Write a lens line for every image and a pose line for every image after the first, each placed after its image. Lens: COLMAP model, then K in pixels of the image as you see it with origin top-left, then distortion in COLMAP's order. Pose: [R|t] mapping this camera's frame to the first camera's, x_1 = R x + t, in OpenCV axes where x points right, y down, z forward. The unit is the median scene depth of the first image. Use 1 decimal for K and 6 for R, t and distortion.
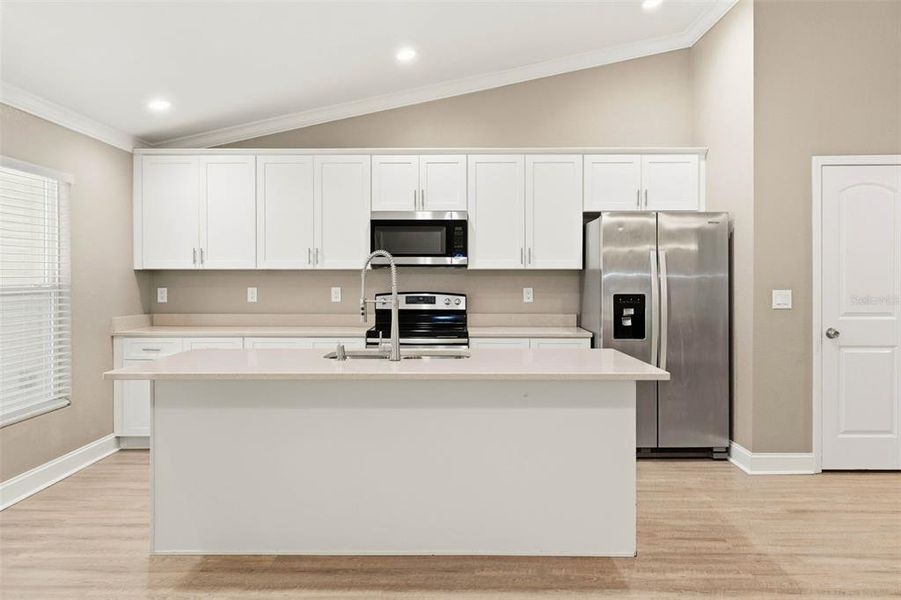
lens RADIAL K [[657.2, 0, 446.3], [0, 657.2, 297.3], [0, 0, 1]] dist [-0.003297, 0.003682]
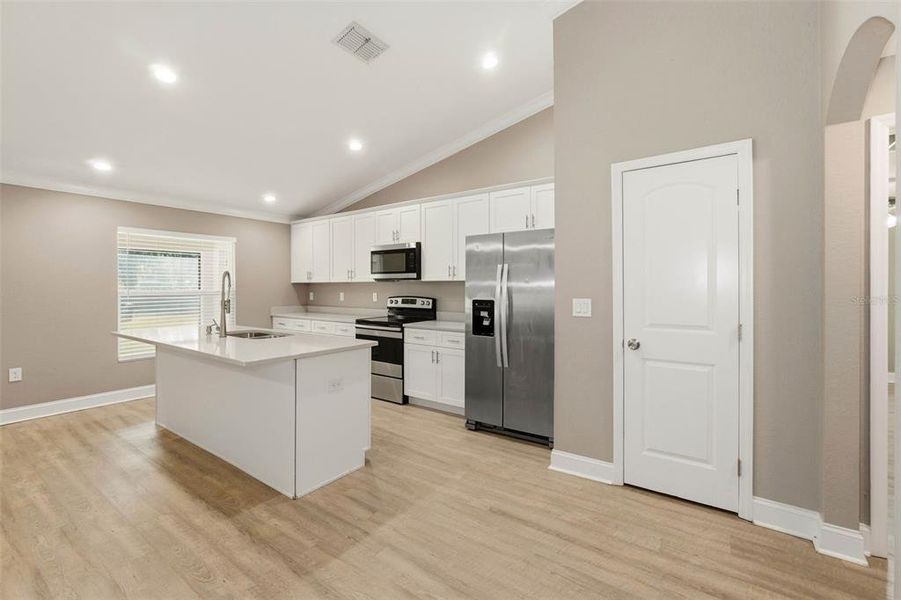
lens RADIAL K [[389.2, 0, 452.0], [0, 389.2, 293.5], [0, 0, 1]] dist [-0.015798, 0.000445]
pose [[0.817376, 0.007107, -0.576061, 0.657388], [-0.011561, 0.999925, -0.004068, -0.013433], [0.575989, 0.009985, 0.817396, 0.360351]]
